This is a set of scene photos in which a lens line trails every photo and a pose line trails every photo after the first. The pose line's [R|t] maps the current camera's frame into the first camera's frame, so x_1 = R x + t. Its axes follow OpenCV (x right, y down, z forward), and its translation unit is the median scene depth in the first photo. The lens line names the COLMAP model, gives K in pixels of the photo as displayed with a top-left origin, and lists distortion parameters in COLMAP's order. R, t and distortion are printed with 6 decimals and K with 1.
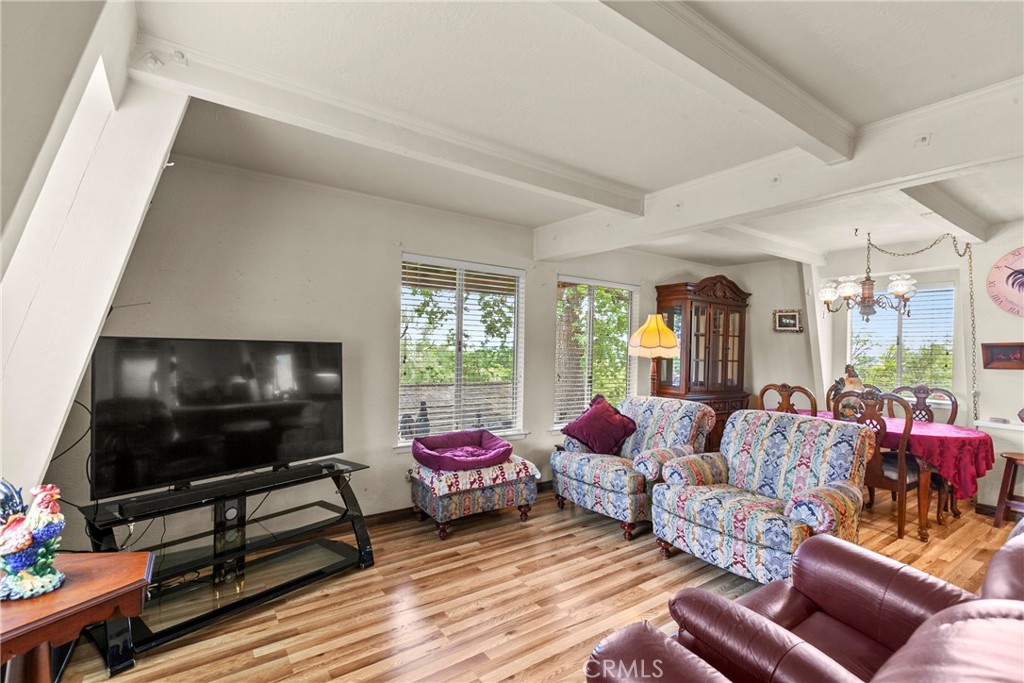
lens RADIAL K [[461.2, 0, 513.4], [0, 461.2, 346.5], [0, 0, 1]] dist [0.002828, -0.000469]
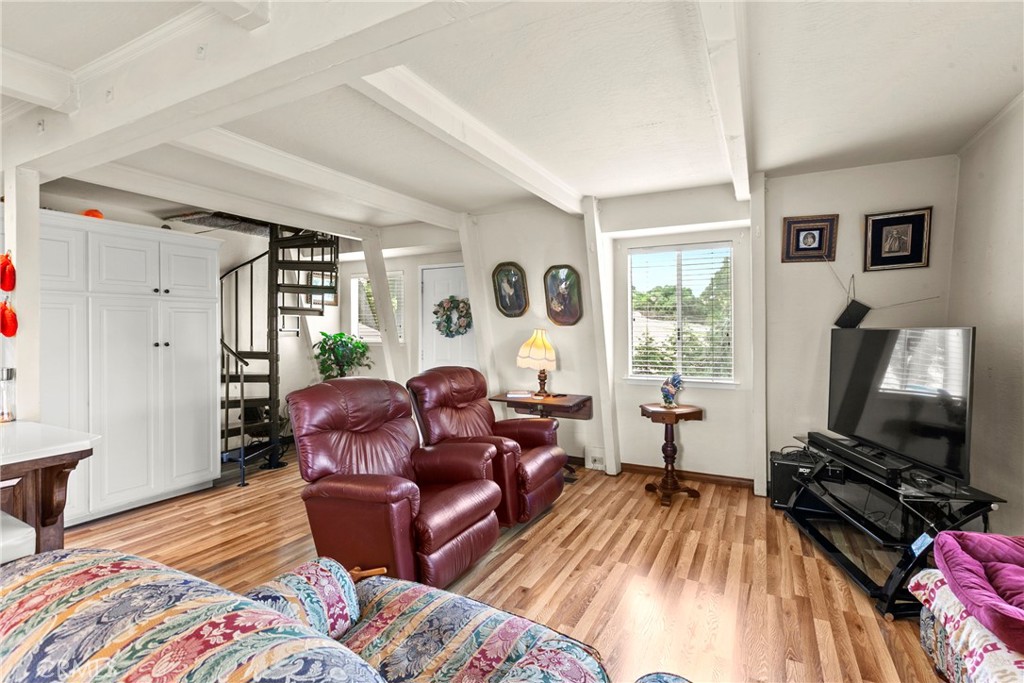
lens RADIAL K [[461.2, 0, 512.6], [0, 461.2, 340.7], [0, 0, 1]] dist [0.002828, -0.000469]
pose [[-0.884324, -0.009899, -0.466769, 0.686114], [-0.015803, 0.999837, 0.008737, 0.029448], [0.466607, 0.015103, -0.884336, 1.605691]]
